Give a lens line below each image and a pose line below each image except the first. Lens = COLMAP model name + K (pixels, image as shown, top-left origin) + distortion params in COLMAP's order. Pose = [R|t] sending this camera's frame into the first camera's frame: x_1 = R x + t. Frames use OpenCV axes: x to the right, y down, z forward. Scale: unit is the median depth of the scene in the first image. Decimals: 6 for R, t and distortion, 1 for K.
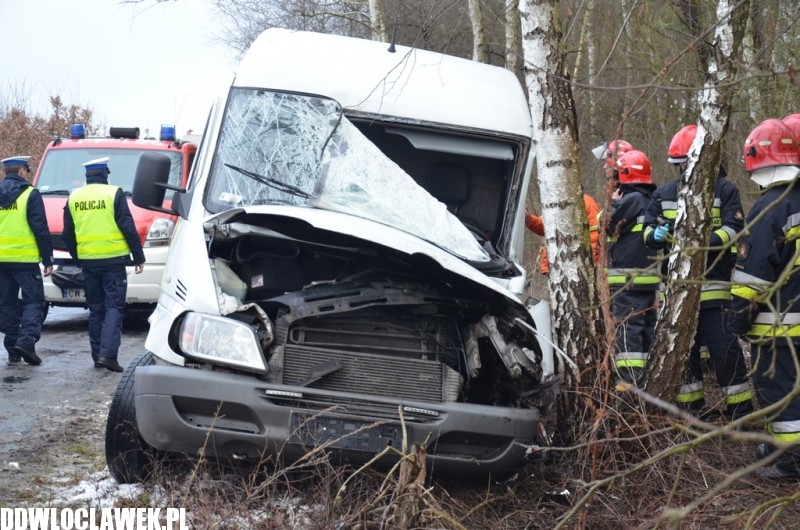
lens RADIAL K [[1454.8, 0, 400.0], [0, 1454.8, 265.0], [0, 0, 1]] dist [-0.008952, 0.202380]
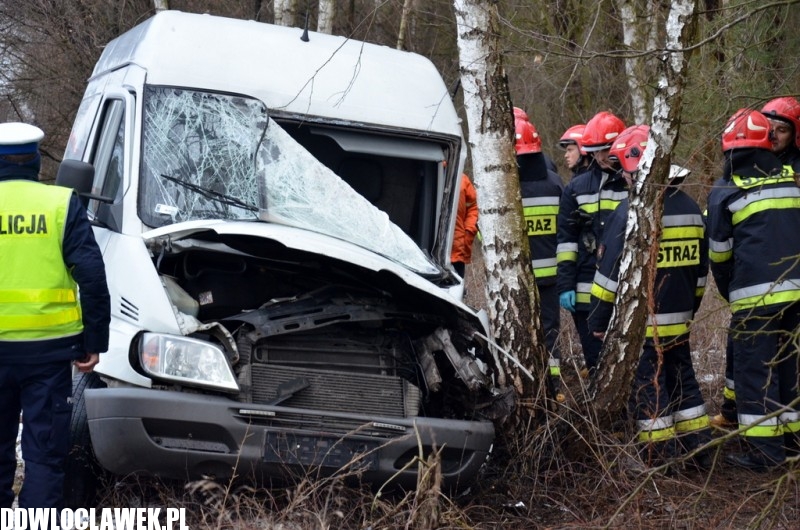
lens RADIAL K [[2370.8, 0, 398.2], [0, 2370.8, 279.5], [0, 0, 1]] dist [0.016741, 0.903386]
pose [[0.984952, -0.016888, 0.172003, -0.246958], [0.011059, 0.999333, 0.034792, -0.055606], [-0.172476, -0.032366, 0.984482, -0.586121]]
